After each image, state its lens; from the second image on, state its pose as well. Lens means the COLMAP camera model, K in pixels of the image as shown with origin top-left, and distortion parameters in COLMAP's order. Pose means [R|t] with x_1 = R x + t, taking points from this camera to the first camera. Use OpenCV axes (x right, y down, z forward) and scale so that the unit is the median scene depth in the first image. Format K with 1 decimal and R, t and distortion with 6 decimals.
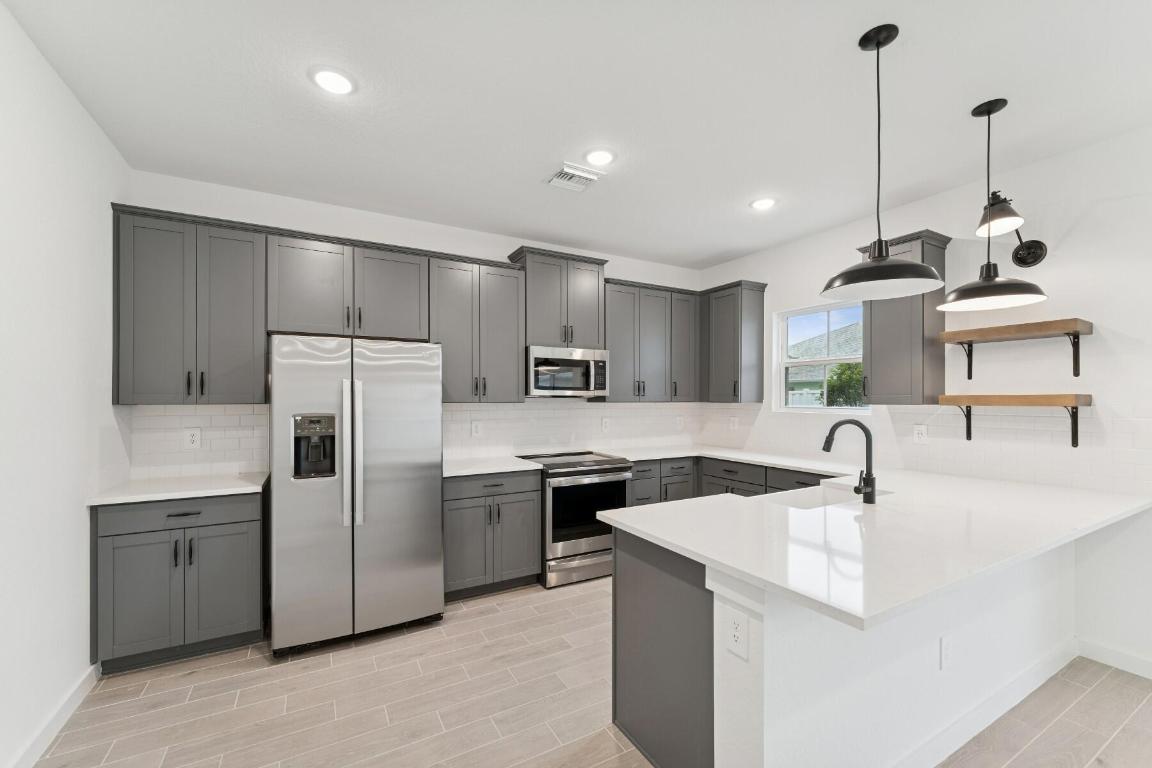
lens RADIAL K [[468.9, 0, 575.3], [0, 468.9, 394.9], [0, 0, 1]] dist [0.006269, 0.000035]
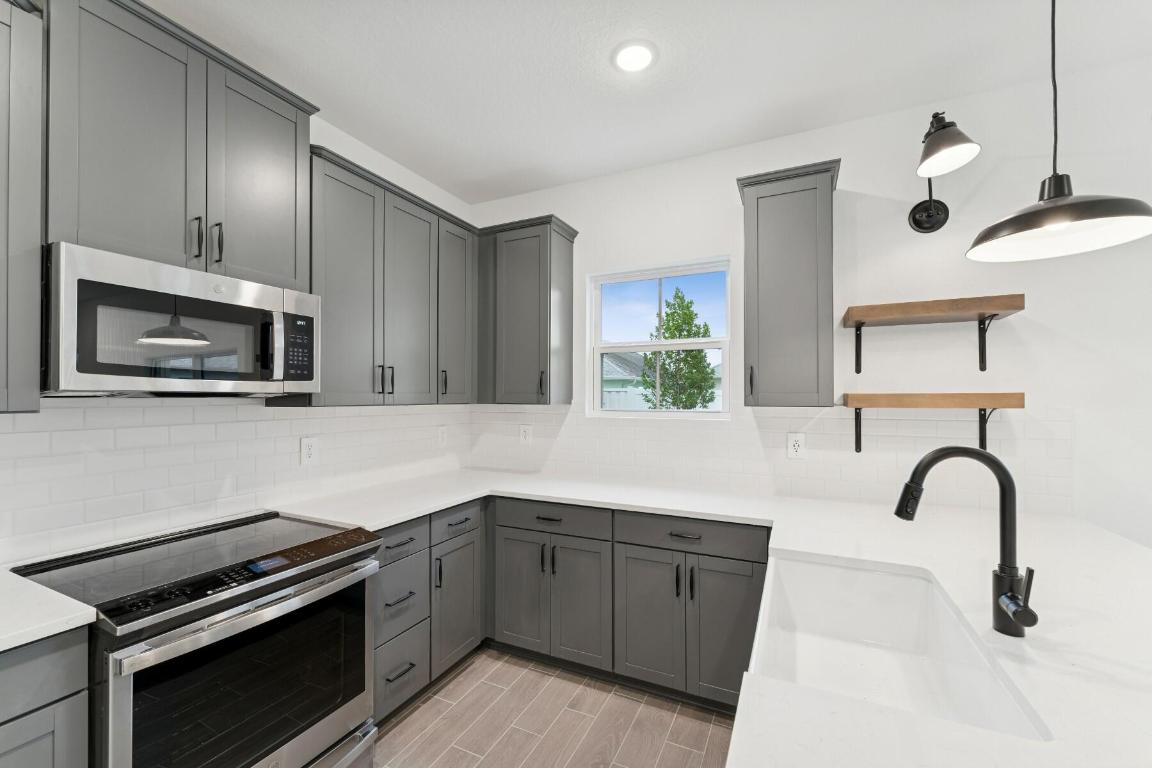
lens RADIAL K [[467.6, 0, 572.6], [0, 467.6, 392.9], [0, 0, 1]] dist [0.000018, -0.000276]
pose [[0.824200, 0.003409, 0.566288, 0.015739], [-0.003218, 0.999994, -0.001337, 0.001756], [-0.566289, -0.000721, 0.824206, 0.500596]]
